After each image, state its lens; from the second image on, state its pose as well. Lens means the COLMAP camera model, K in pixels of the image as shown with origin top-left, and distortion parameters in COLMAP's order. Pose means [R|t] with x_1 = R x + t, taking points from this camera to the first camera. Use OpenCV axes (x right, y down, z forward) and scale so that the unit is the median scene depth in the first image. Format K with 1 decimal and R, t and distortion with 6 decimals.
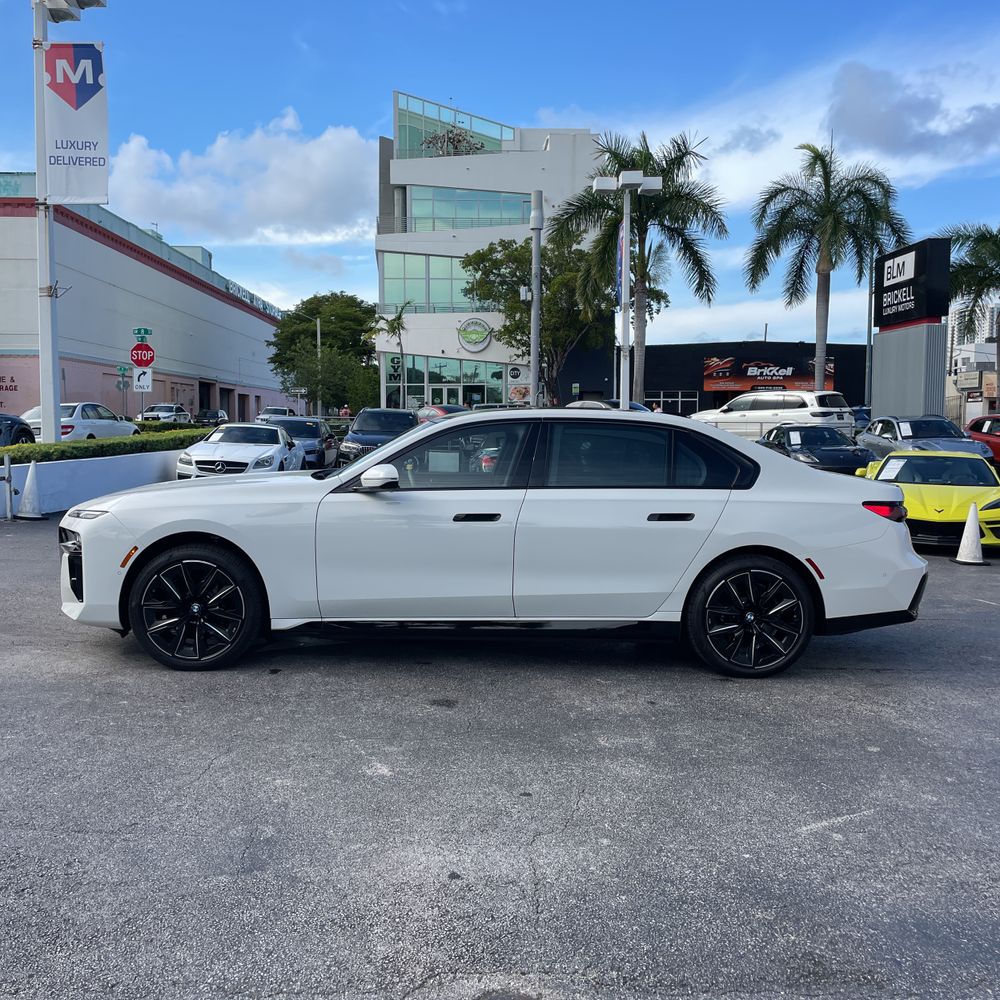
lens RADIAL K [[1006.7, 0, 500.4], [0, 1006.7, 482.1], [0, 0, 1]] dist [0.107261, -0.152077]
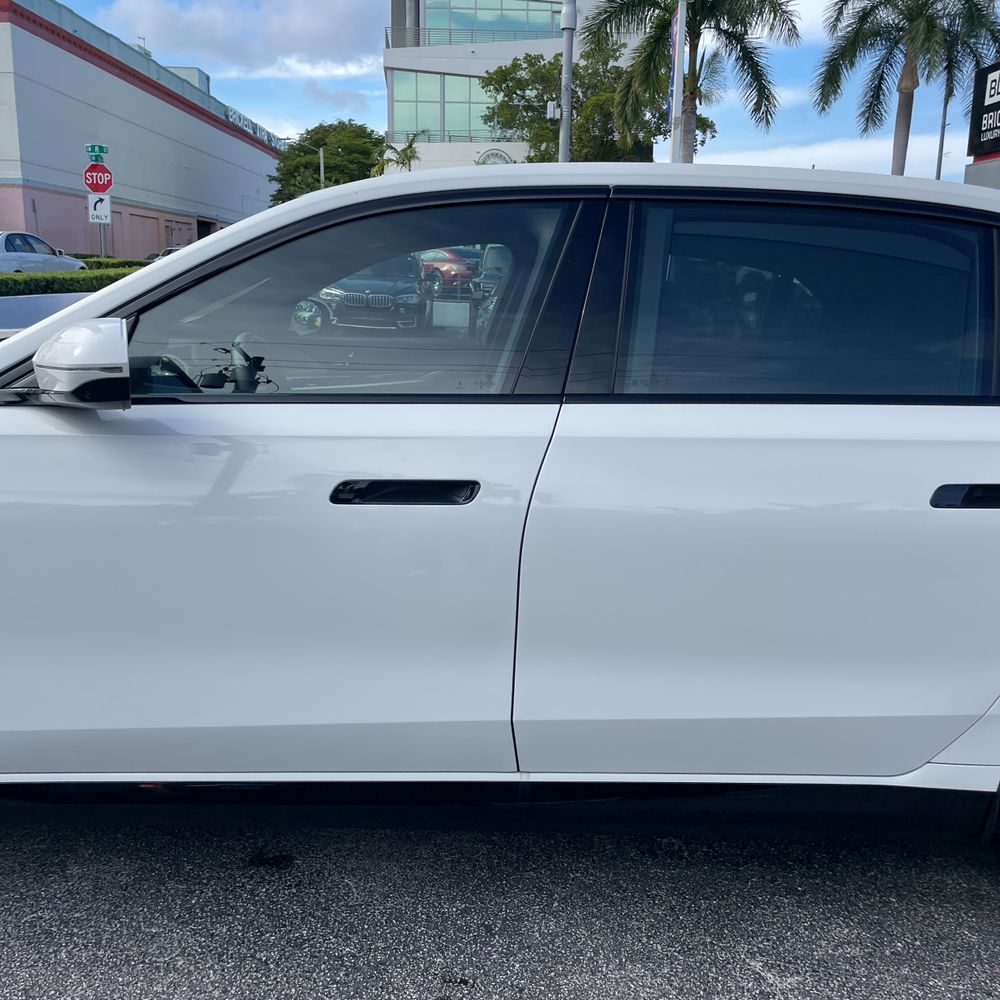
lens RADIAL K [[1006.7, 0, 500.4], [0, 1006.7, 482.1], [0, 0, 1]] dist [0.107261, -0.152077]
pose [[0.999660, 0.017521, -0.019293, 0.002105], [-0.014555, 0.989415, 0.144383, -0.002364], [0.021619, -0.144053, 0.989334, 0.106369]]
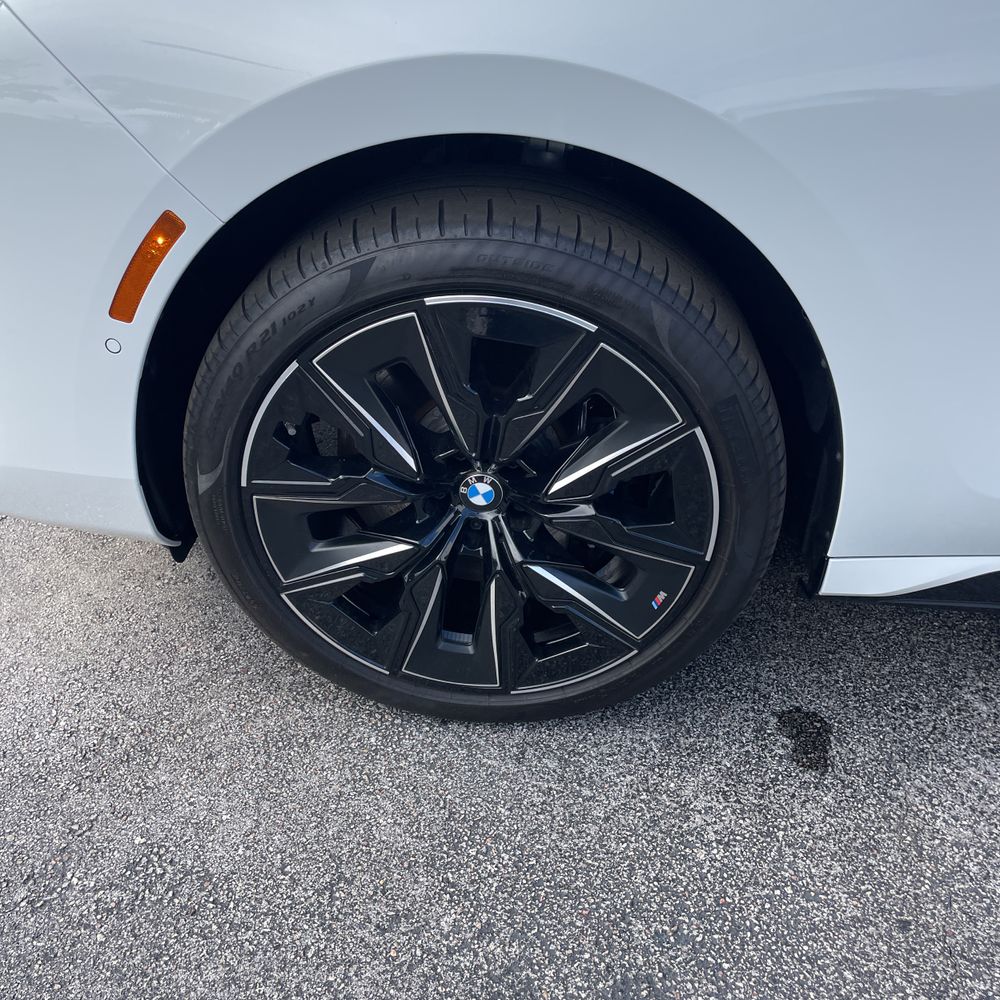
lens RADIAL K [[1045.9, 0, 480.0], [0, 1045.9, 498.7], [0, 0, 1]] dist [0.082983, -0.018482]
pose [[0.993244, 0.053231, -0.103115, -0.043279], [0.004454, 0.870440, 0.492254, 0.002305], [0.115959, -0.489388, 0.864322, 0.125993]]
